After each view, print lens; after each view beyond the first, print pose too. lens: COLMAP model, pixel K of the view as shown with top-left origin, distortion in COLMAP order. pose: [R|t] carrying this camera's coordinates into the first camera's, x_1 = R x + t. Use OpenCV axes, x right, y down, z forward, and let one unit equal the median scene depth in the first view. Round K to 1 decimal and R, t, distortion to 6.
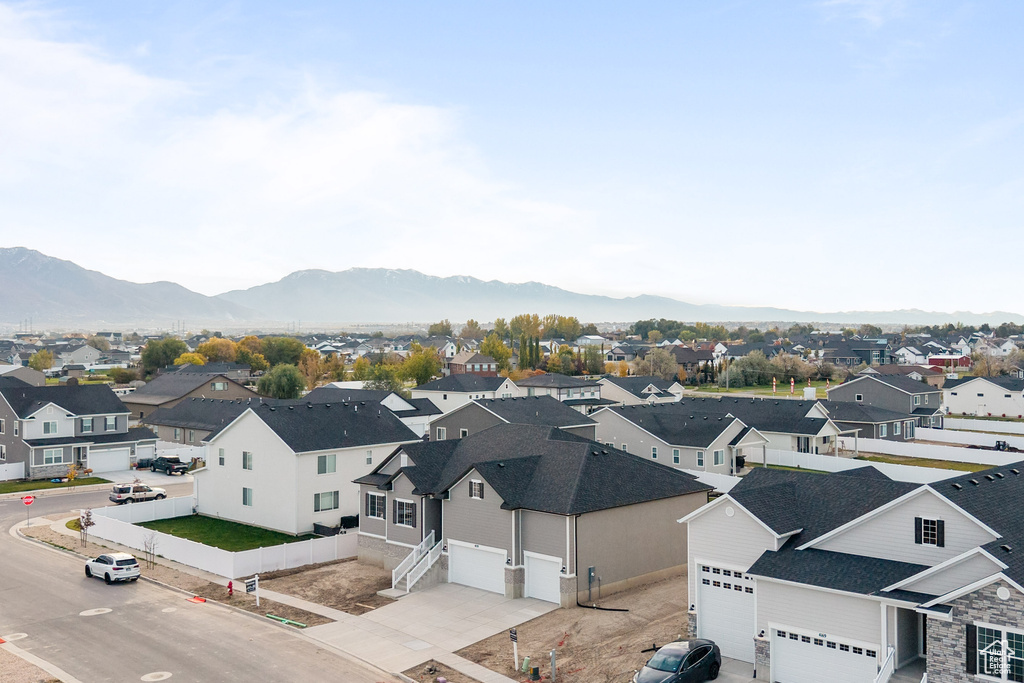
lens RADIAL K [[1043.8, 0, 512.0], [0, 1043.8, 341.5], [0, 0, 1]] dist [0.016000, -0.006929]
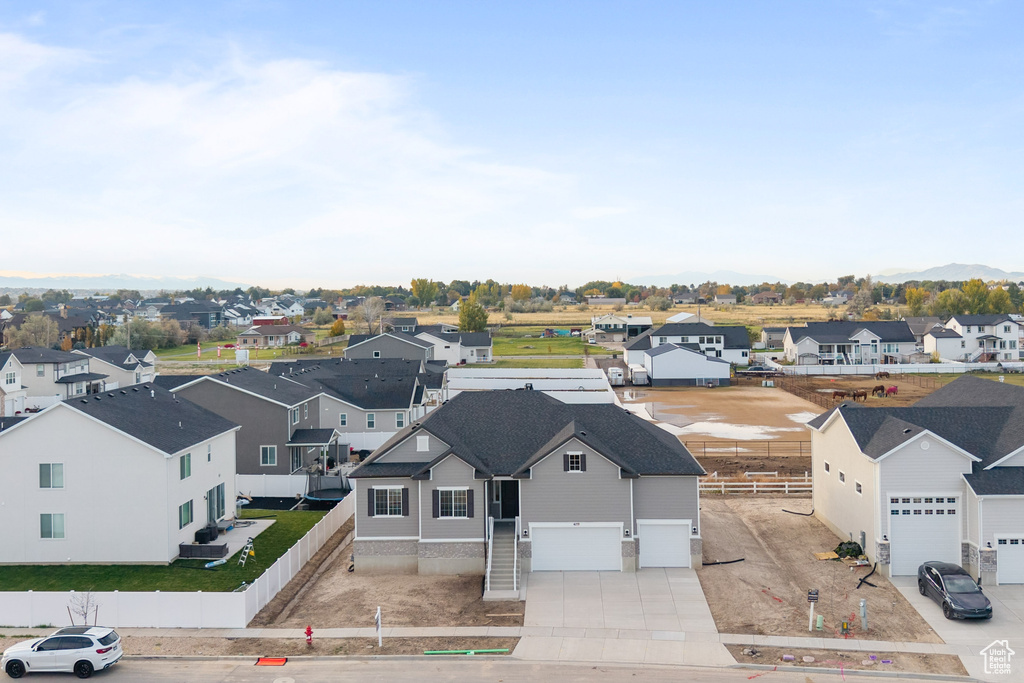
lens RADIAL K [[1022.3, 0, 503.5], [0, 1022.3, 341.4], [0, 0, 1]] dist [0.008112, -0.016393]
pose [[0.751674, -0.042302, 0.658177, -0.655599], [0.019671, 0.998935, 0.041738, -0.000460], [-0.659241, -0.018427, 0.751706, 0.378027]]
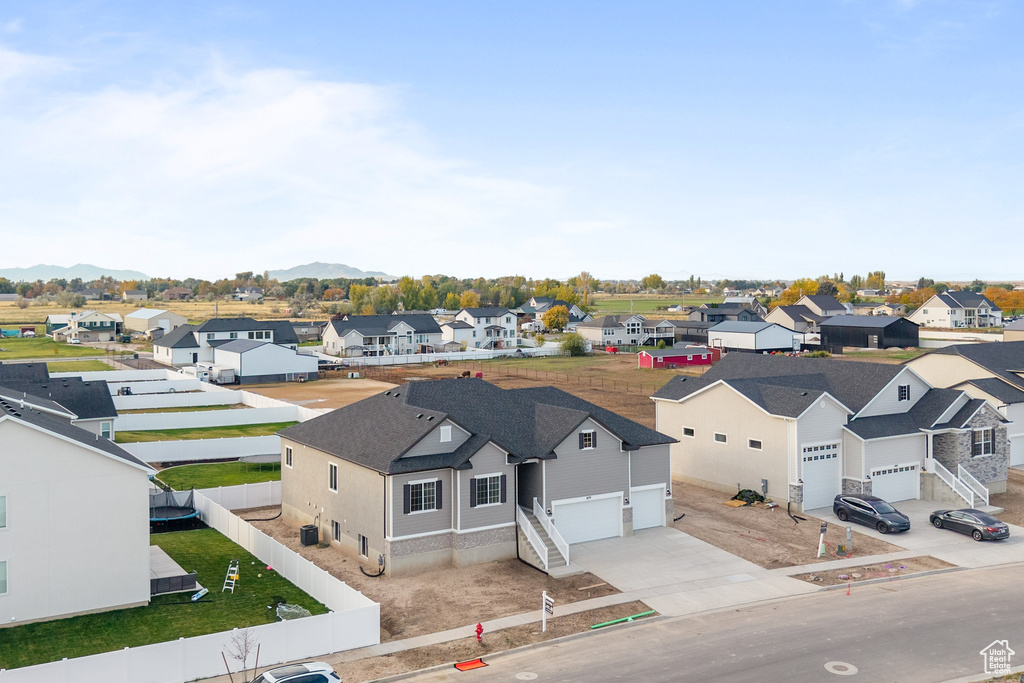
lens RADIAL K [[1043.8, 0, 512.0], [0, 1043.8, 341.5], [0, 0, 1]] dist [0.016000, -0.006929]
pose [[0.245317, -0.053491, 0.967966, -0.971628], [0.013563, 0.998568, 0.051745, 0.001340], [-0.969348, 0.000435, 0.245691, 0.829940]]
